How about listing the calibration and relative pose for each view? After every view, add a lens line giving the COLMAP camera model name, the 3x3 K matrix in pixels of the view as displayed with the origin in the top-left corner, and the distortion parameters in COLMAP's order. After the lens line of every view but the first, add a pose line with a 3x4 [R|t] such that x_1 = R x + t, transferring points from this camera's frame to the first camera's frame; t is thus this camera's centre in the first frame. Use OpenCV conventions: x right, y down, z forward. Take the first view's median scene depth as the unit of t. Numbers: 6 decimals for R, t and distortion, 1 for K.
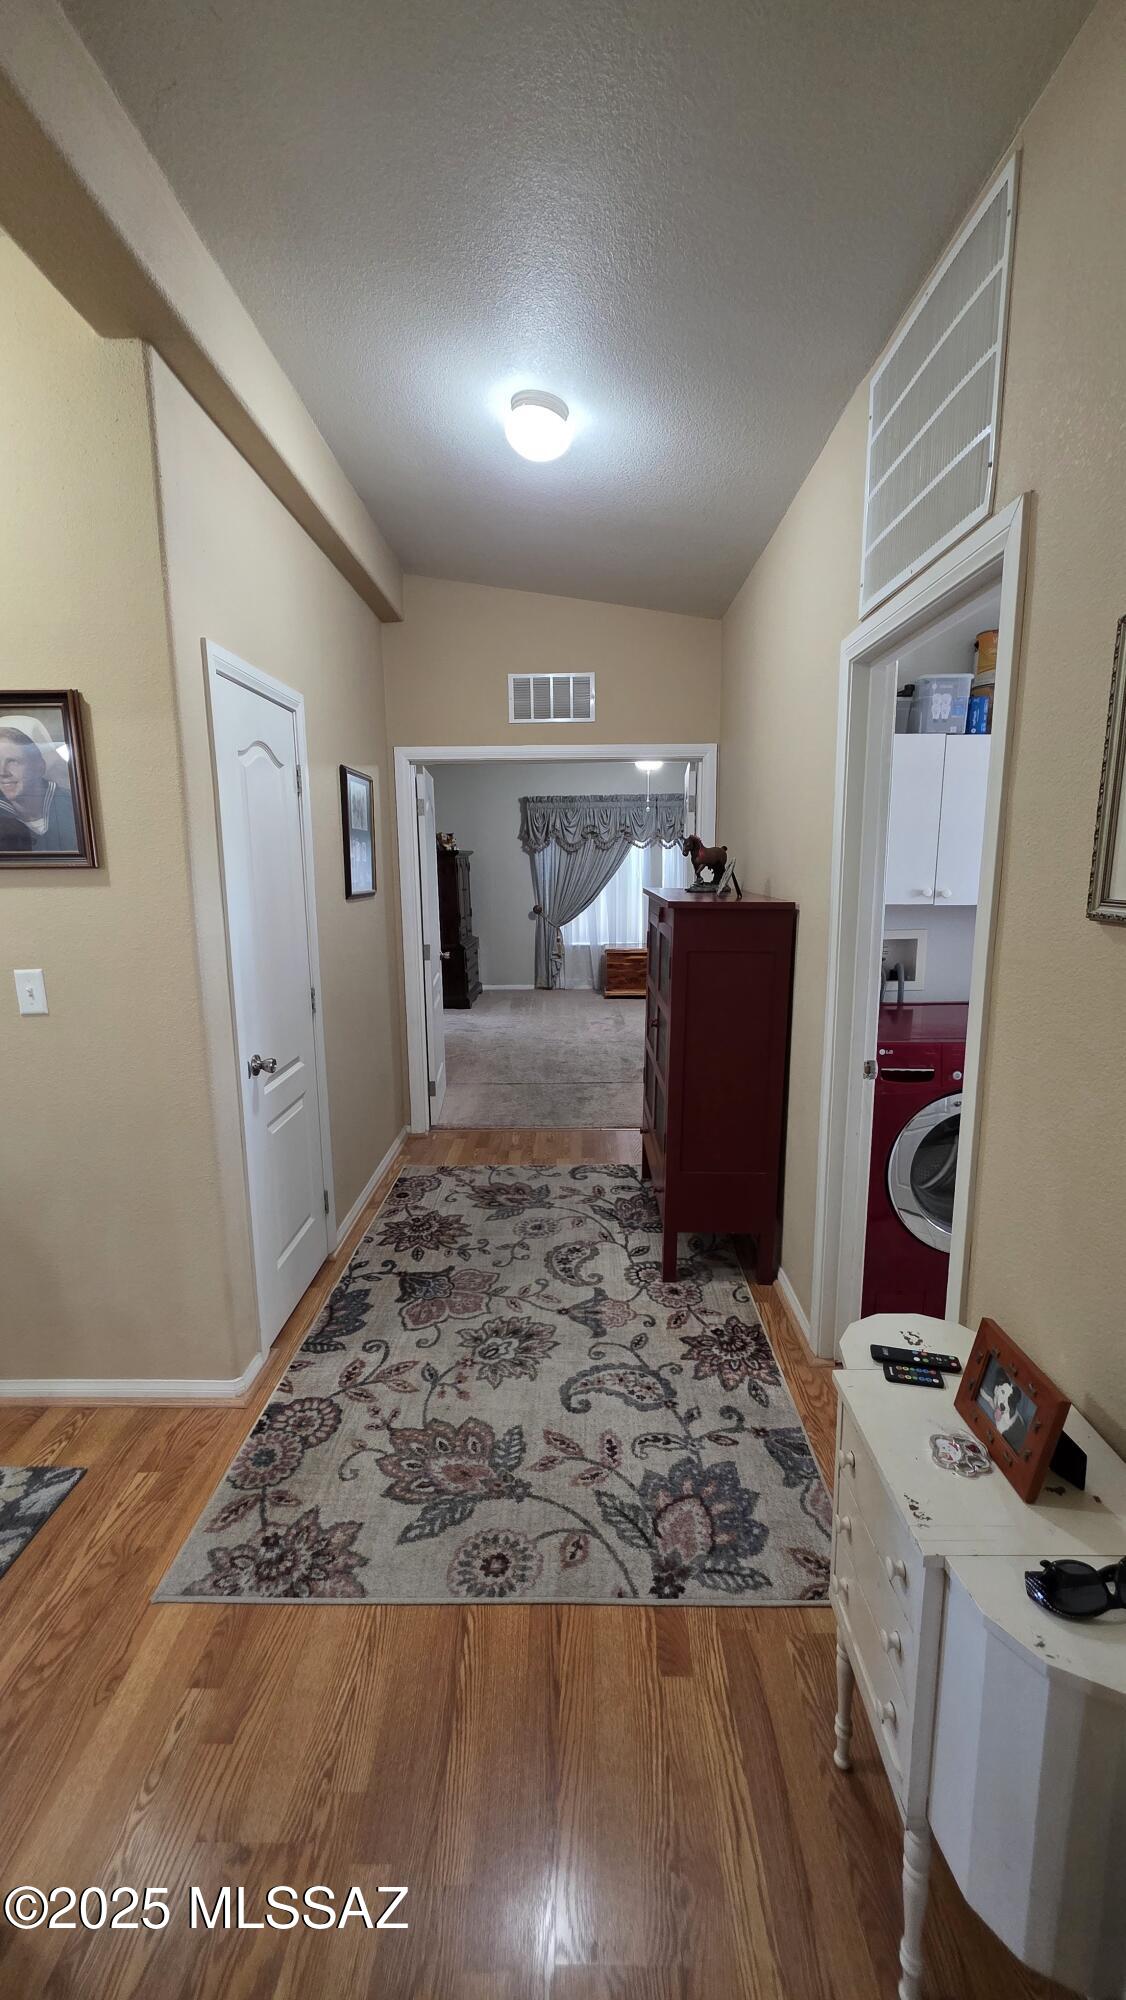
lens RADIAL K [[798.2, 0, 569.6], [0, 798.2, 997.0], [0, 0, 1]] dist [0.001506, 0.000599]
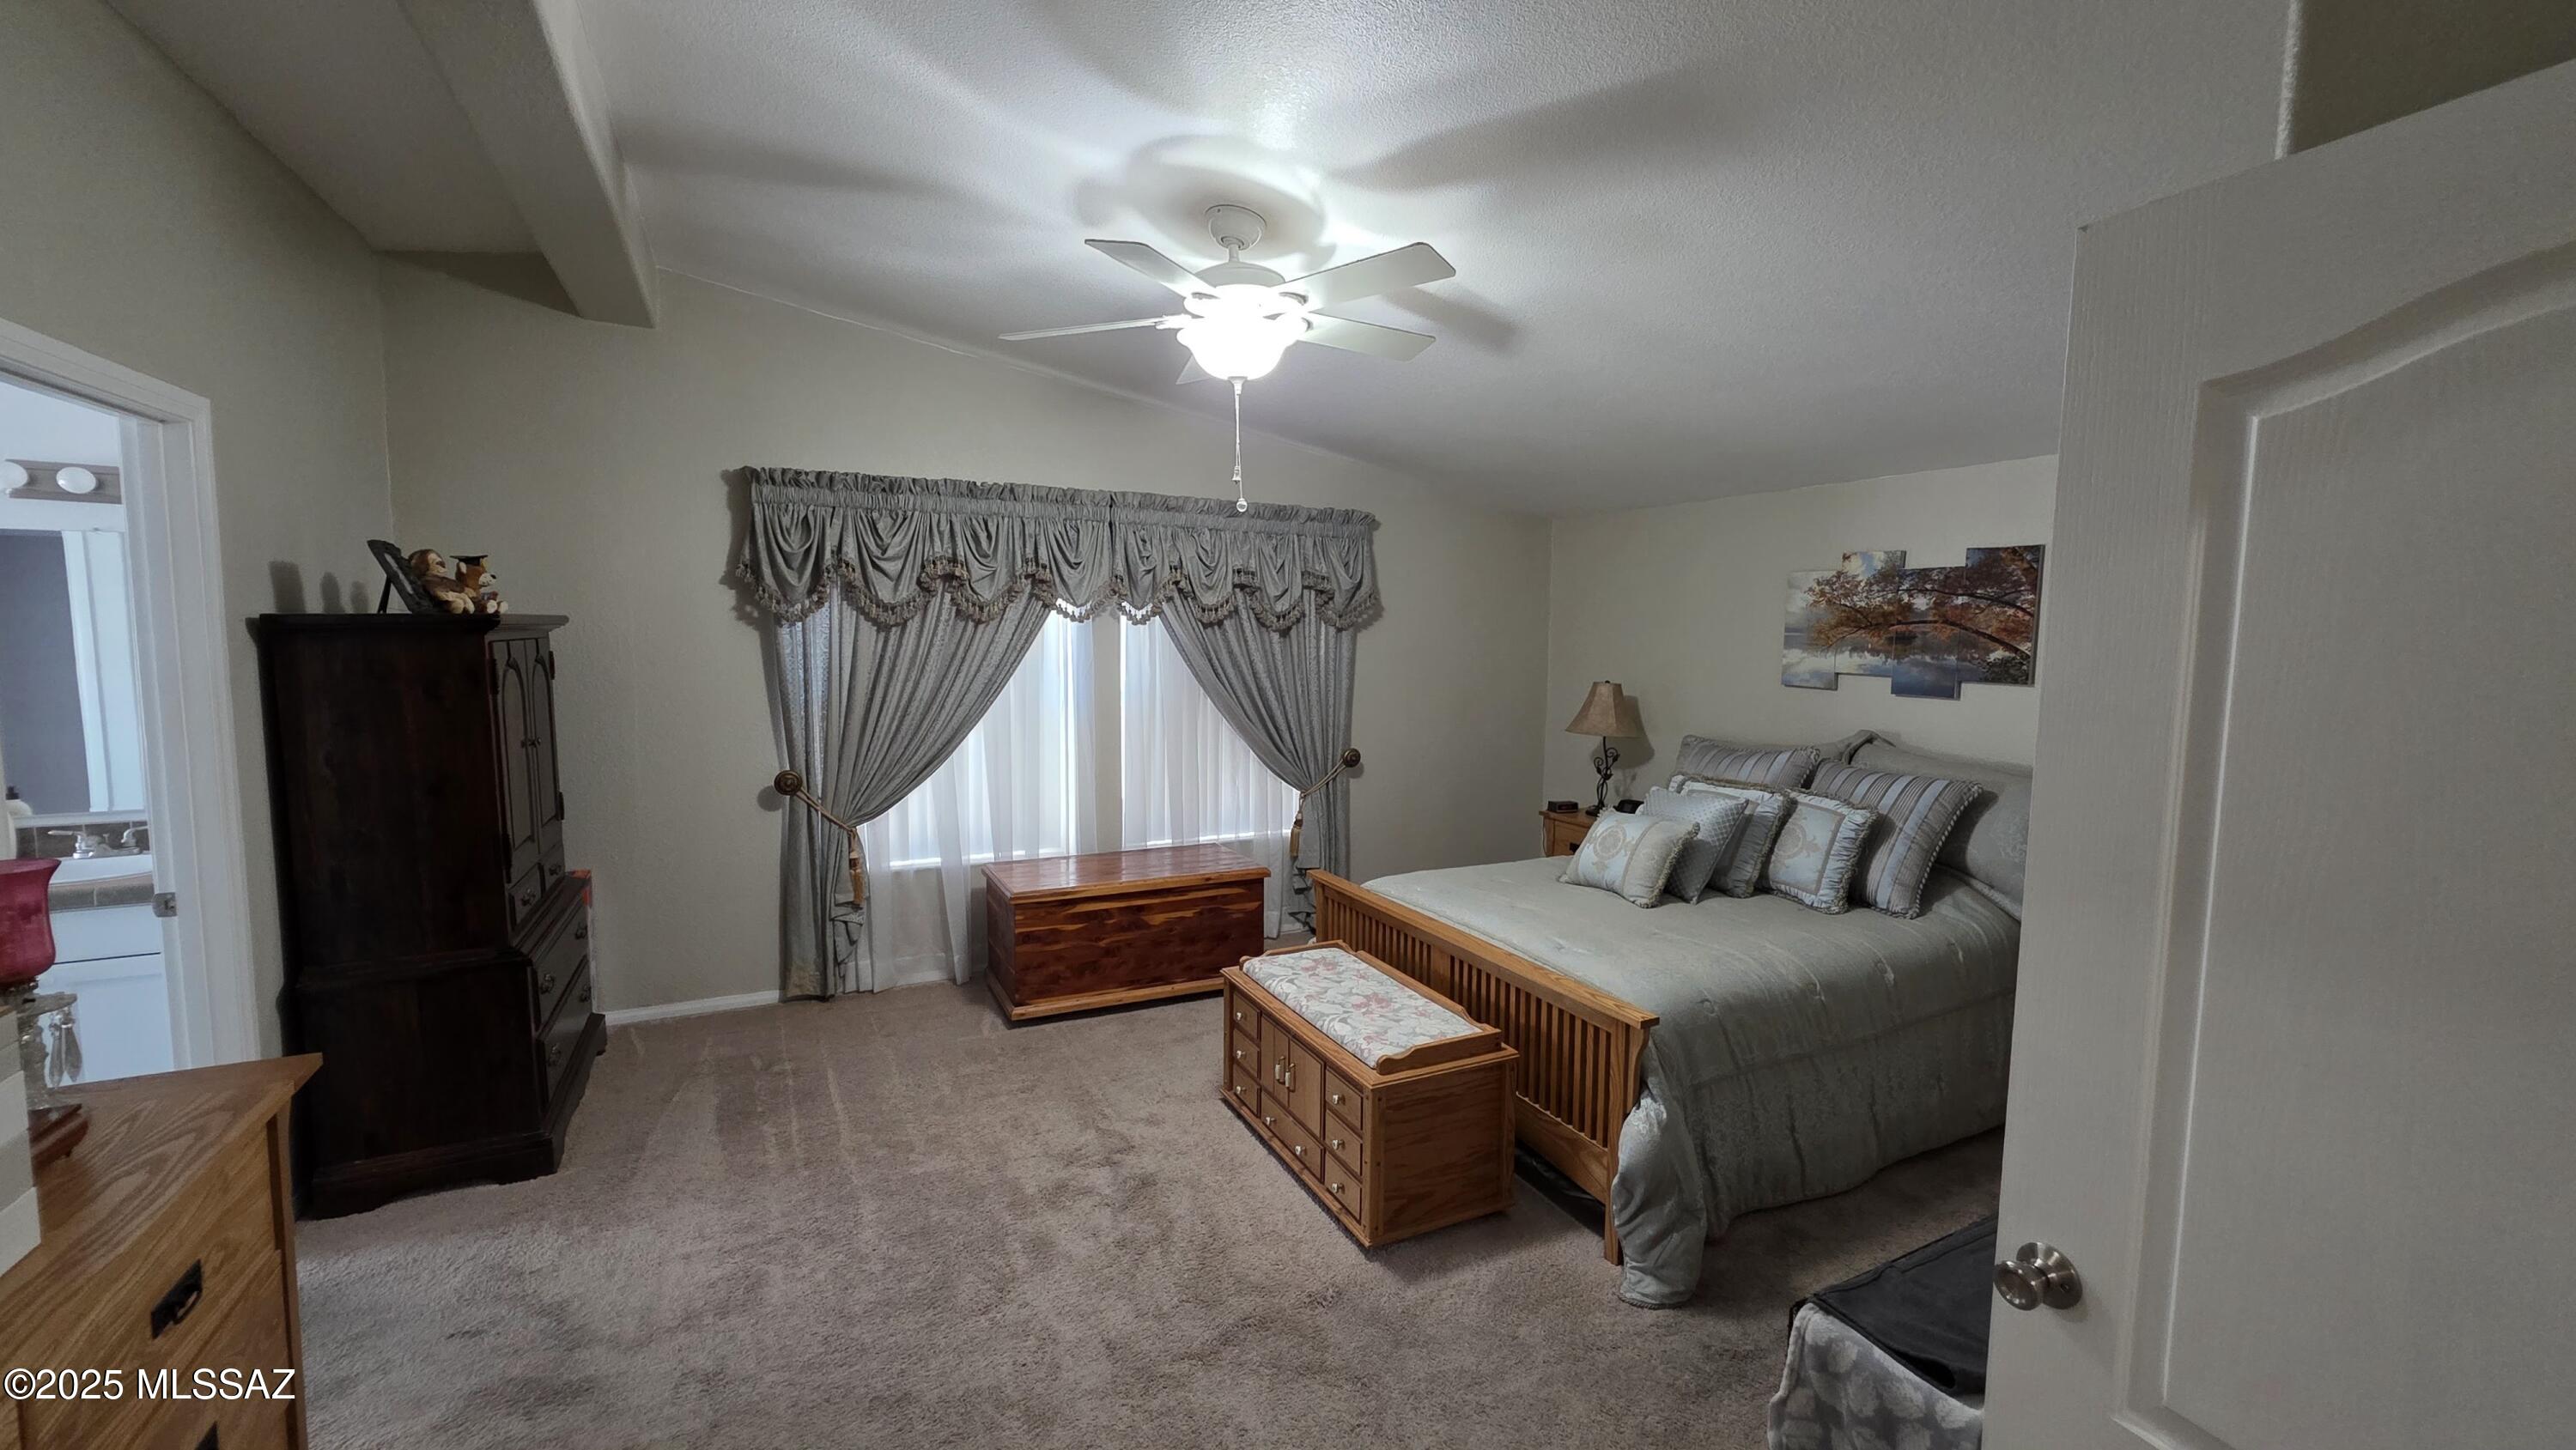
lens RADIAL K [[1028.0, 0, 1290.8], [0, 1028.0, 717.0], [0, 0, 1]] dist [0.001506, 0.000599]
pose [[0.884974, -0.018346, 0.465279, -0.055411], [0.058742, 0.995639, -0.072472, -0.093750], [-0.461920, 0.091467, 0.882192, 0.495634]]
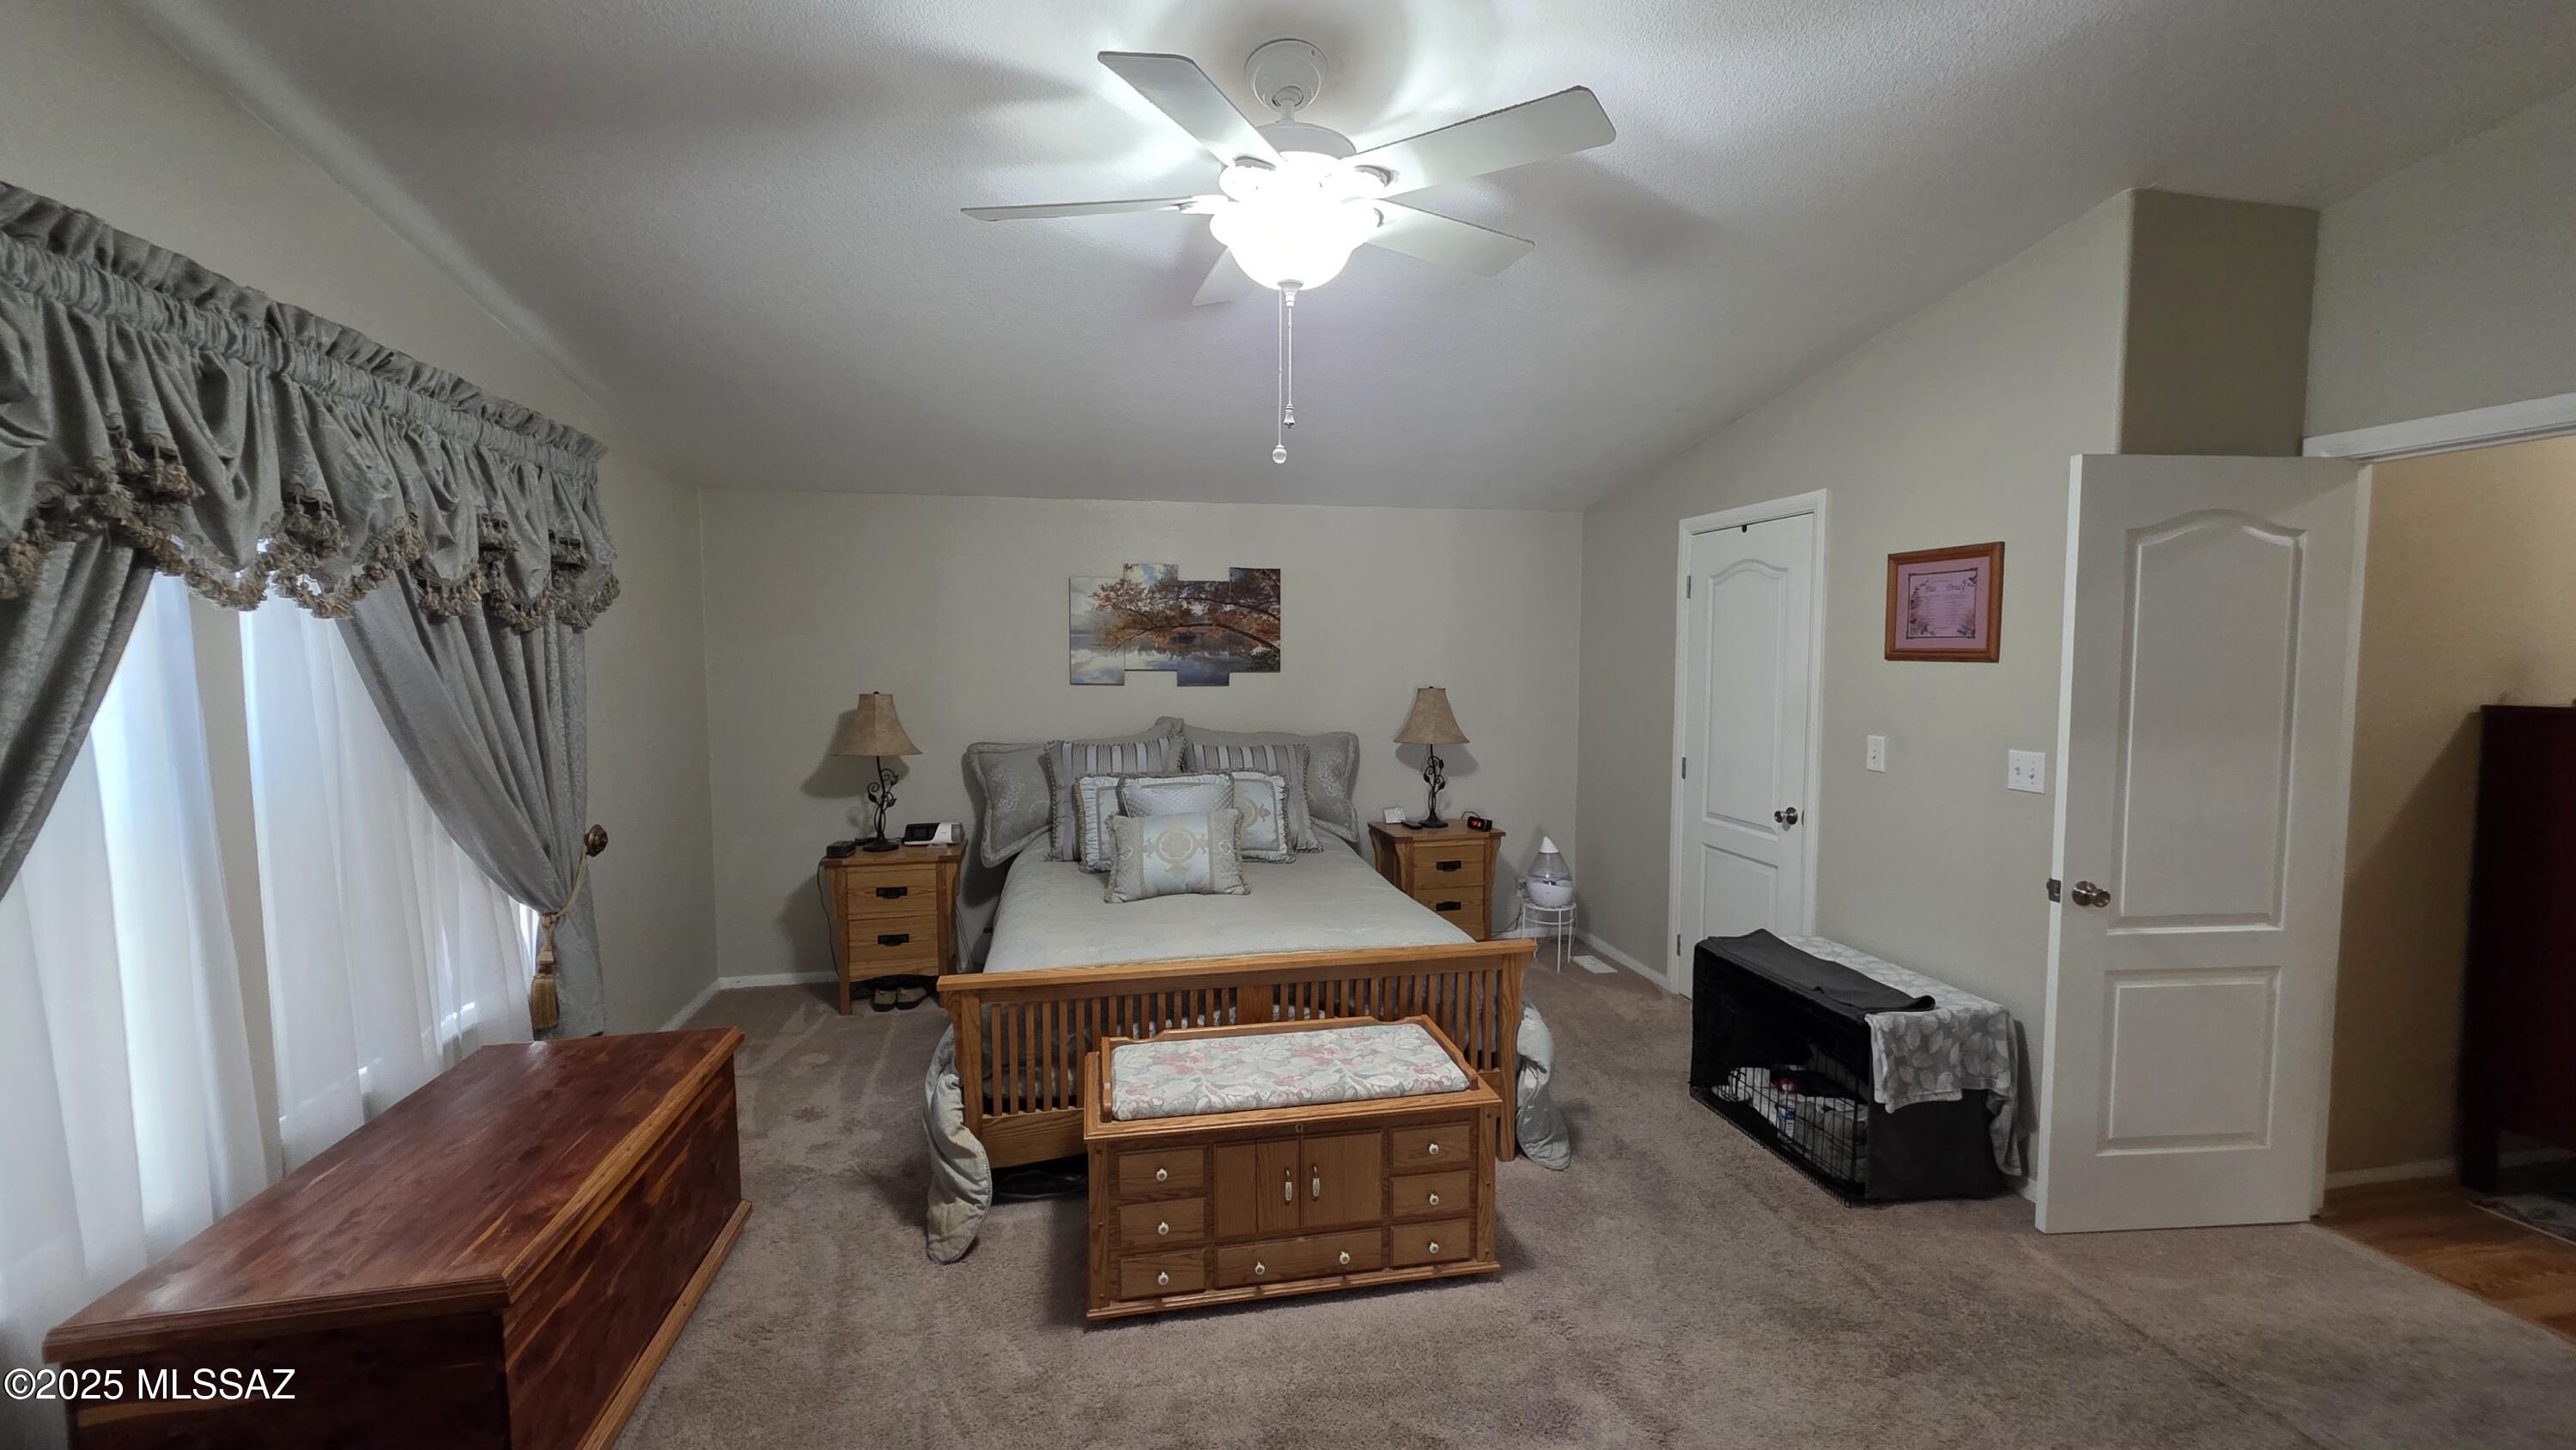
lens RADIAL K [[1028.0, 0, 1290.8], [0, 1028.0, 719.7], [0, 0, 1]] dist [0.001506, 0.000599]
pose [[-0.208622, -0.057985, 0.976276, -0.155200], [0.171985, 0.980509, 0.094989, -0.146189], [-0.962755, 0.187722, -0.194584, 0.835341]]
